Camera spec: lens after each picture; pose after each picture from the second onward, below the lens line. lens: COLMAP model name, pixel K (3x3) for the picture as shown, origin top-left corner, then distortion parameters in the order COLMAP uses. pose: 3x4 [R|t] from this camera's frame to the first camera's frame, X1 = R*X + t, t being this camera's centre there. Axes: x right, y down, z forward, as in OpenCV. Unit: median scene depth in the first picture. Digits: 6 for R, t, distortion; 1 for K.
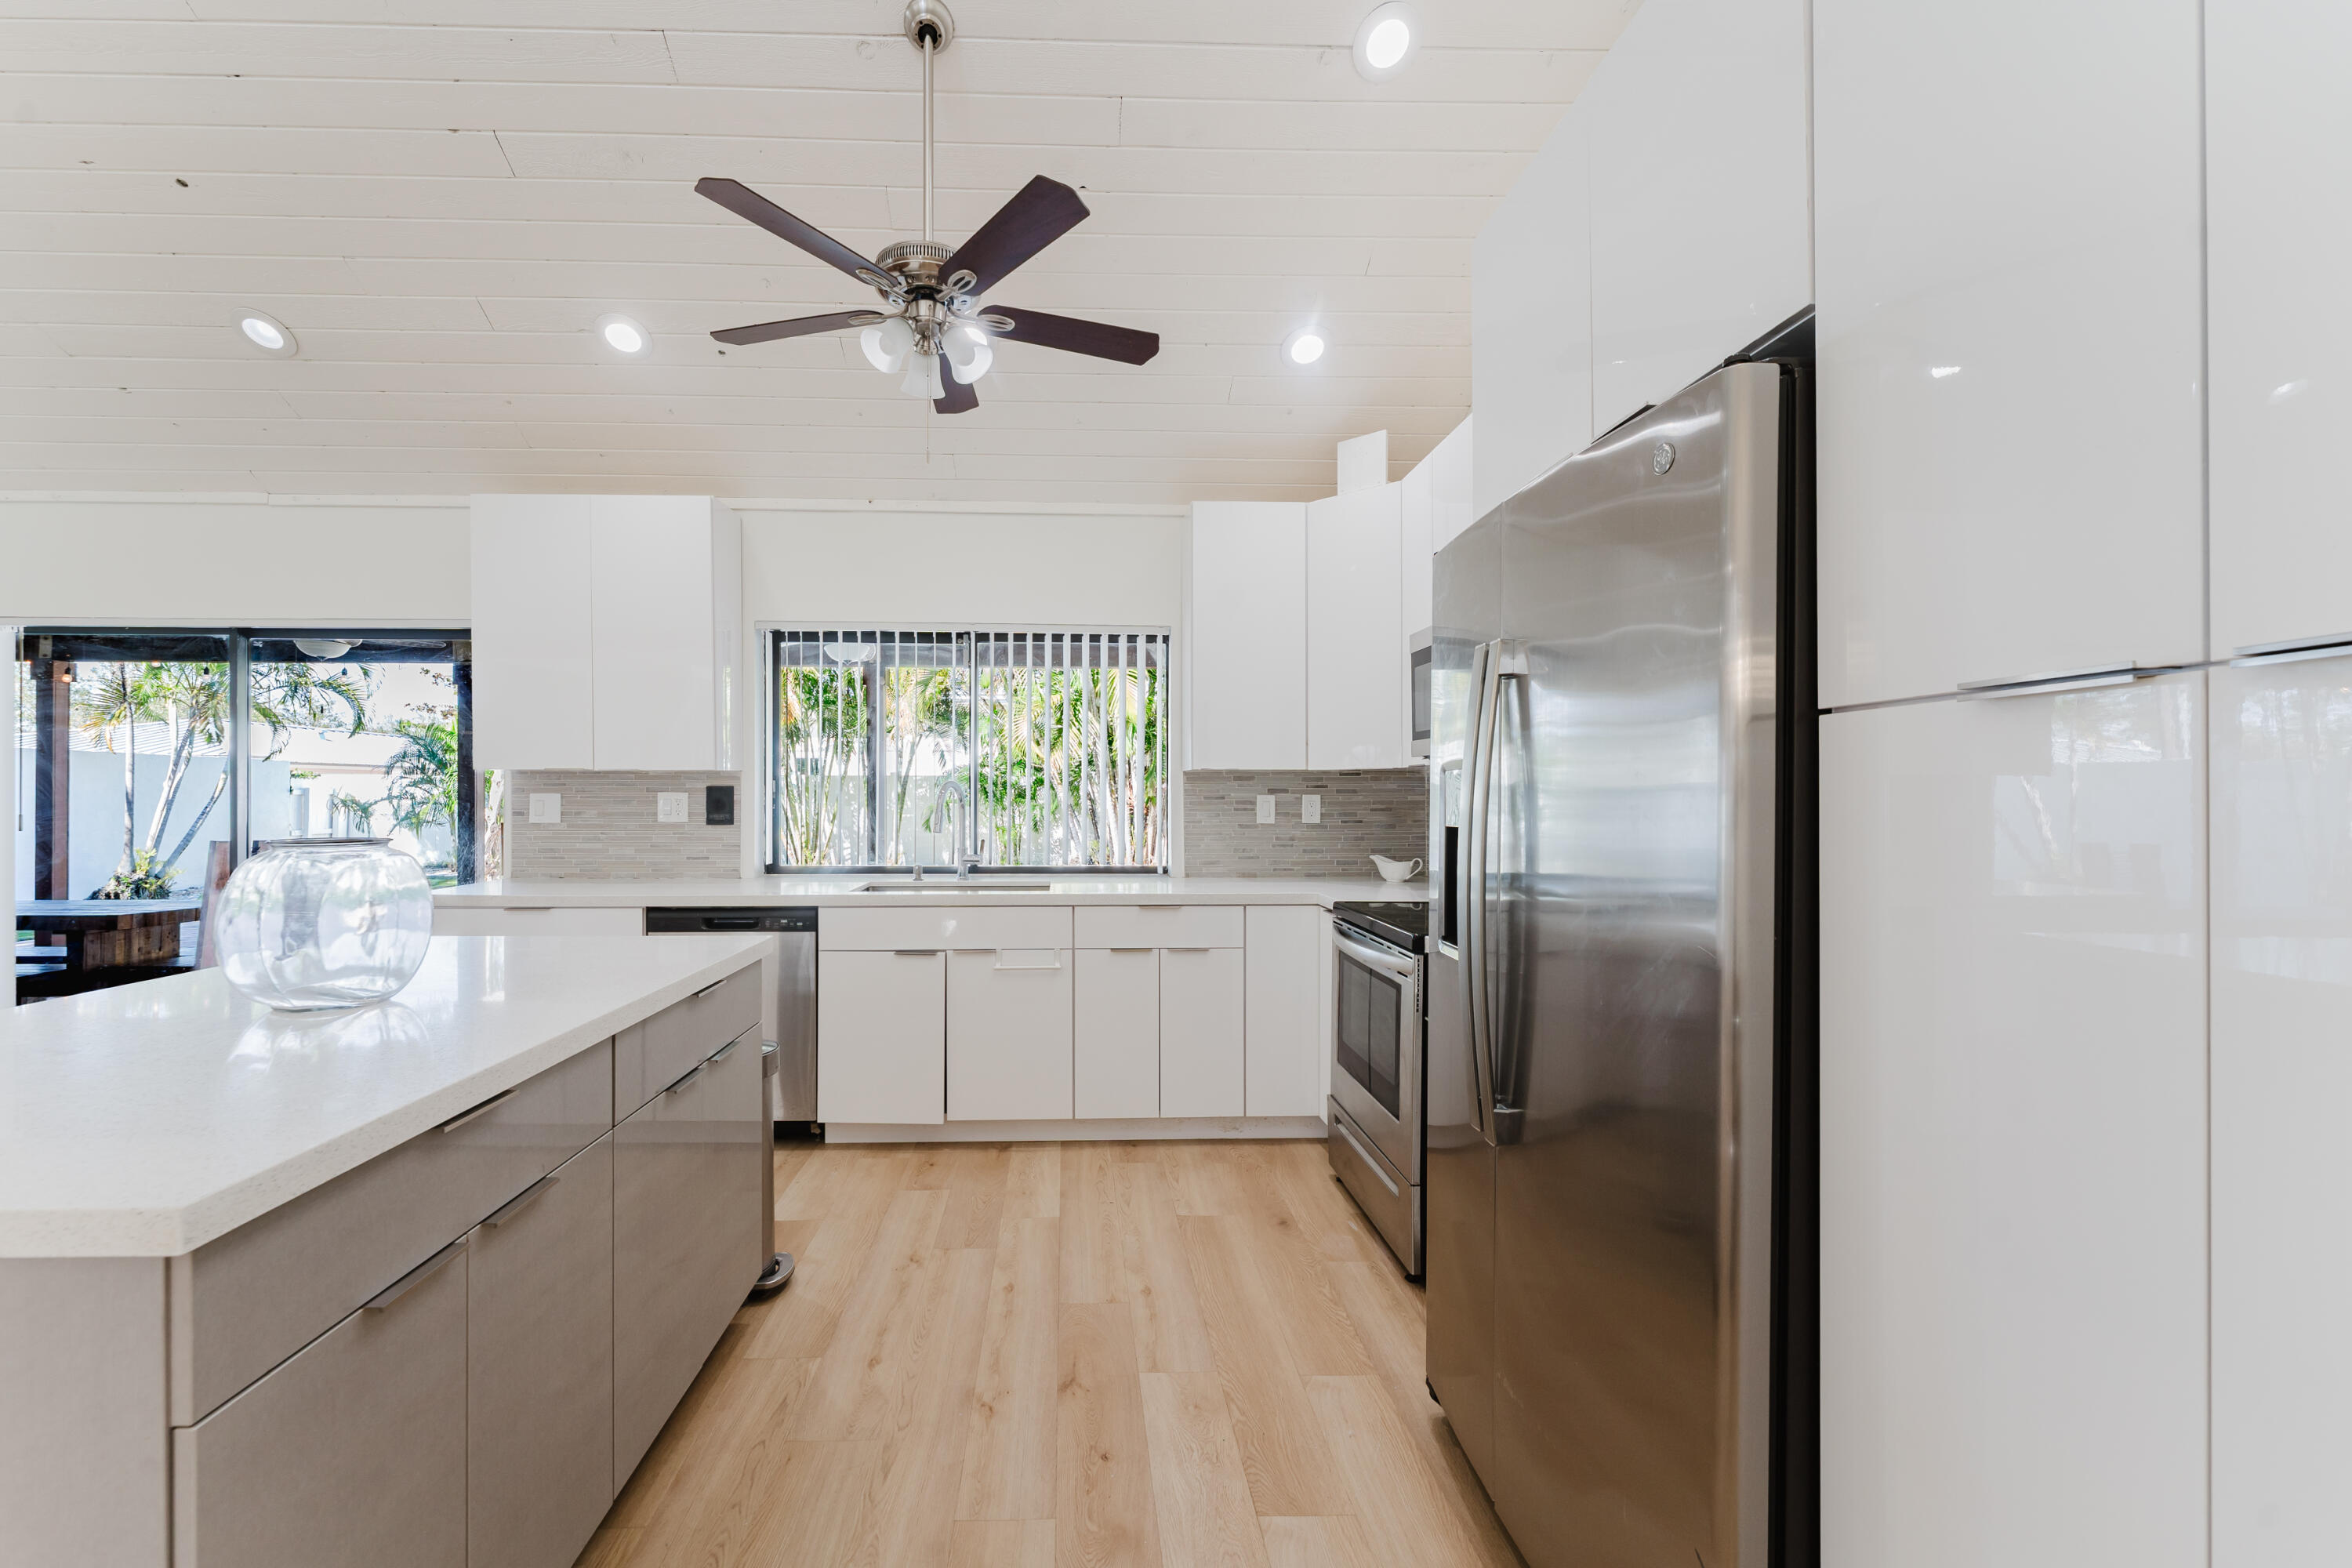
lens RADIAL K [[958.2, 0, 1144.2], [0, 958.2, 800.7], [0, 0, 1]] dist [-0.000104, 0.000212]
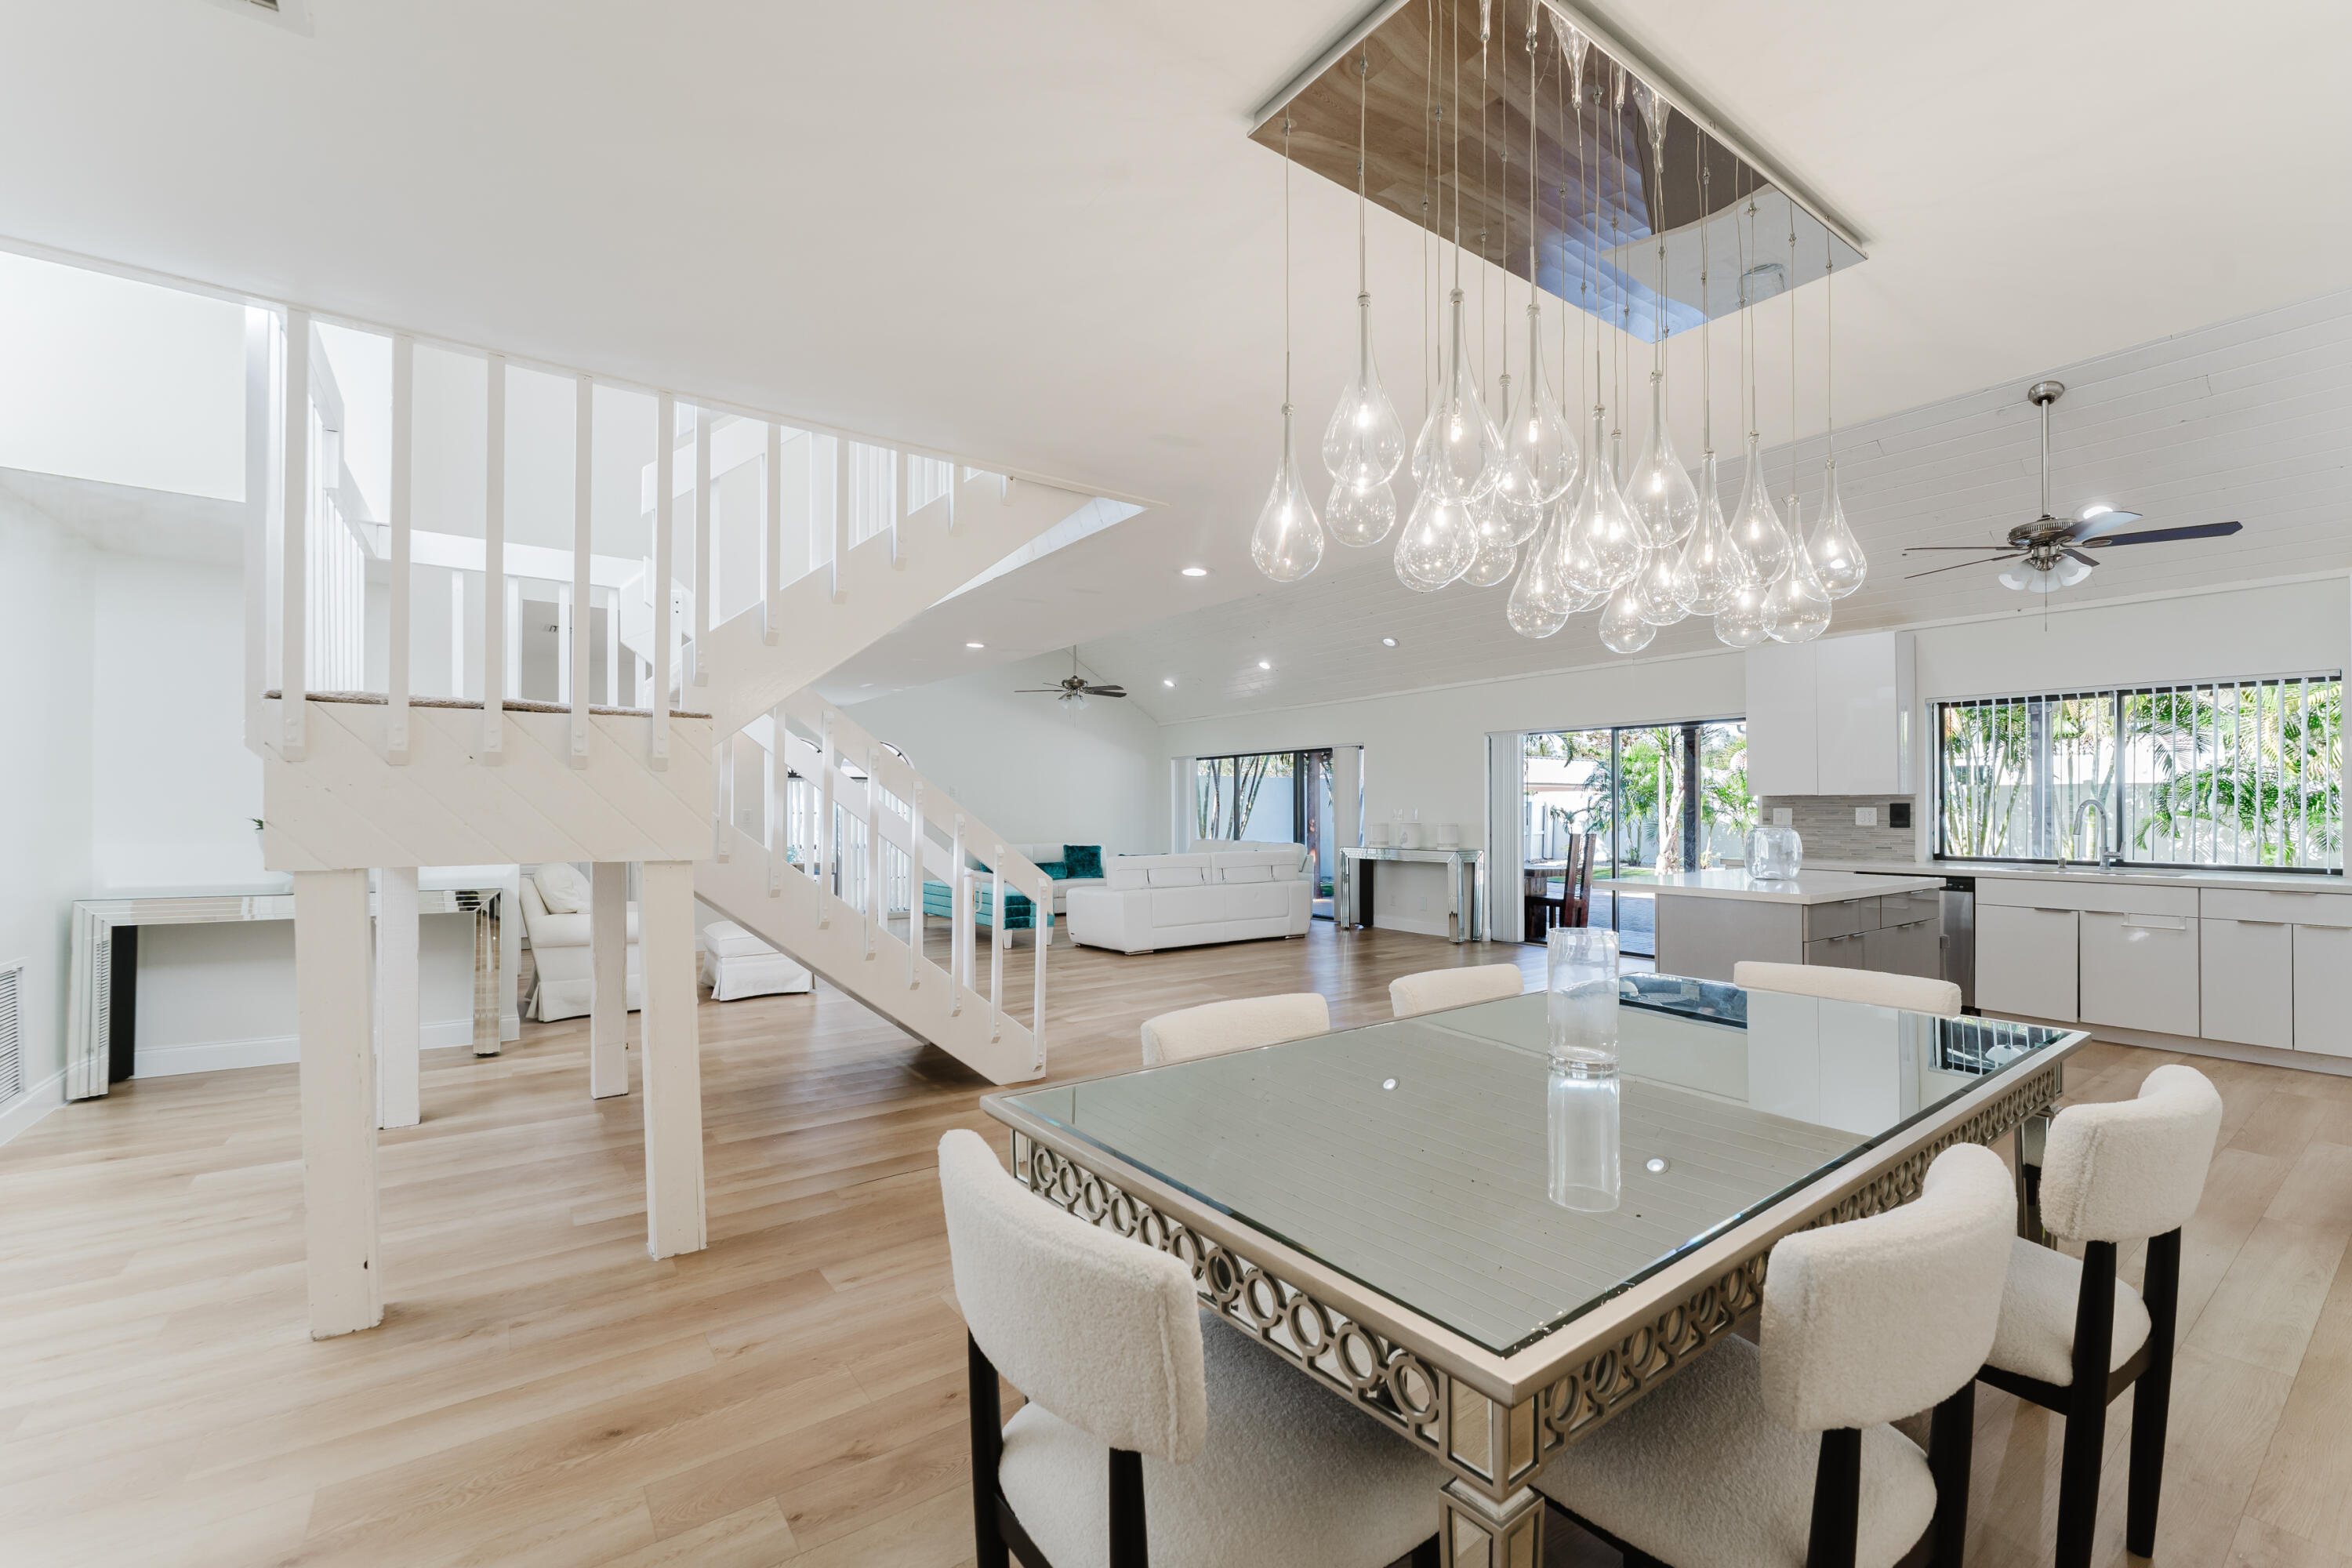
lens RADIAL K [[958.2, 0, 1144.2], [0, 958.2, 800.7], [0, 0, 1]] dist [-0.000104, 0.000212]
pose [[0.497162, -0.007177, -0.867628, 0.318137], [-0.001502, 0.999957, -0.009133, -0.003276], [0.867657, 0.005844, 0.497130, -0.887790]]
